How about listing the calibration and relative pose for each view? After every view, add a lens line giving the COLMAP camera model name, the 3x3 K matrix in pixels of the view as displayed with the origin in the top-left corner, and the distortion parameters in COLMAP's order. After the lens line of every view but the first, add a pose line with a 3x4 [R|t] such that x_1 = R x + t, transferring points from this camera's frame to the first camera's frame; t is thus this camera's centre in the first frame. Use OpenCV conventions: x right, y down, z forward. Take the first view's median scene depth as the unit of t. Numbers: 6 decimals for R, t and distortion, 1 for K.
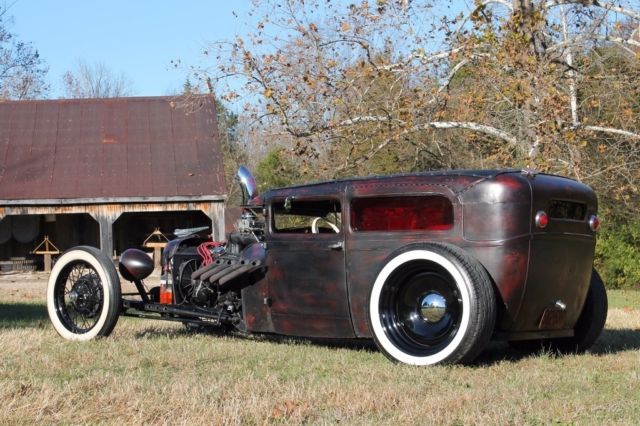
lens RADIAL K [[1300.7, 0, 305.4], [0, 1300.7, 210.3], [0, 0, 1]] dist [-0.009773, 0.000000]
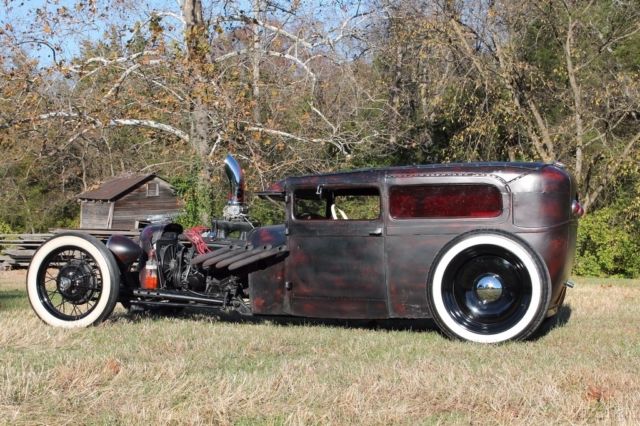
lens RADIAL K [[1148.1, 0, 287.9], [0, 1148.1, 180.7], [0, 0, 1]] dist [-0.020541, 0.000000]
pose [[0.948107, 0.014519, 0.317620, -0.290287], [-0.009267, 0.999794, -0.018041, 0.003084], [-0.317817, 0.014161, 0.948046, 0.118919]]
